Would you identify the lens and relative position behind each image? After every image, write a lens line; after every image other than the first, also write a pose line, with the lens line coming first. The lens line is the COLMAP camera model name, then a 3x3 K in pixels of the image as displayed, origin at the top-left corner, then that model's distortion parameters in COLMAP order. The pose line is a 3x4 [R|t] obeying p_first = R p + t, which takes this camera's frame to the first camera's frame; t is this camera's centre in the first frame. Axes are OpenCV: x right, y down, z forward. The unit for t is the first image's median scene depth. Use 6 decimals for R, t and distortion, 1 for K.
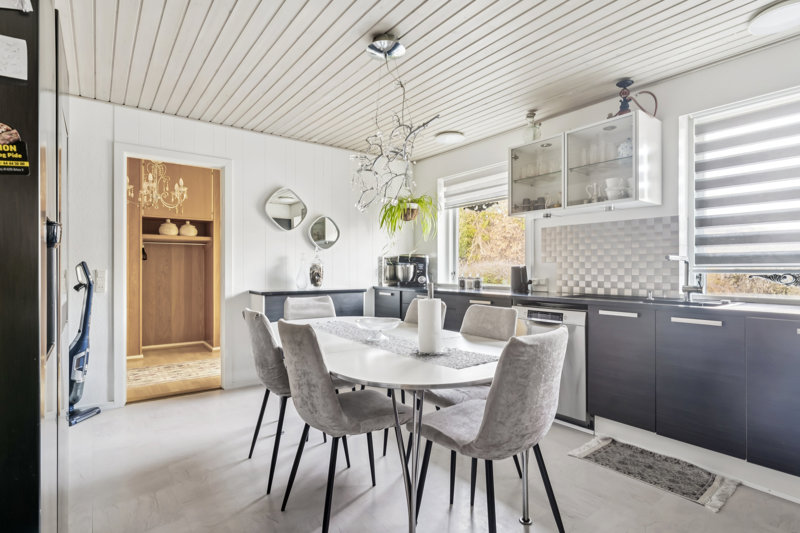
lens RADIAL K [[404.6, 0, 399.1], [0, 404.6, 266.4], [0, 0, 1]] dist [-0.000260, -0.000042]
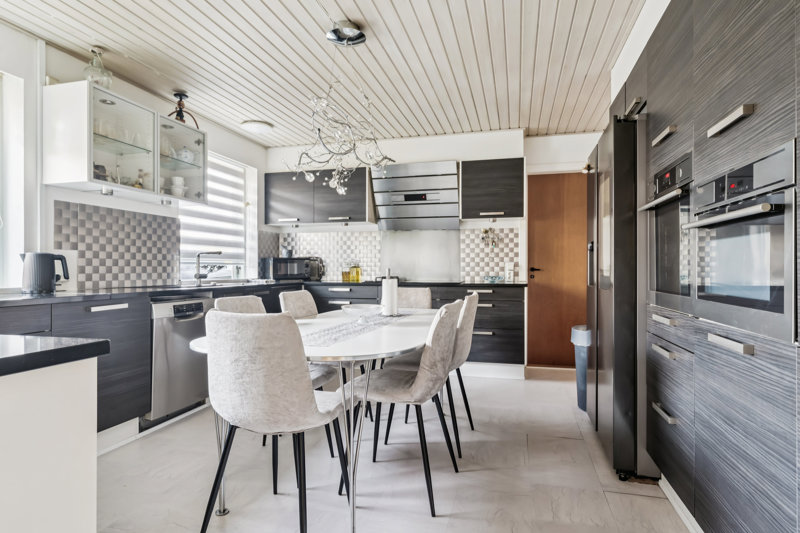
lens RADIAL K [[431.5, 0, 399.8], [0, 431.5, 267.0], [0, 0, 1]] dist [0.014673, 0.000955]
pose [[-0.620622, -0.014570, 0.783974, -0.708745], [-0.016692, 0.999846, 0.005368, 0.006605], [-0.783932, -0.009754, -0.620770, 1.165487]]
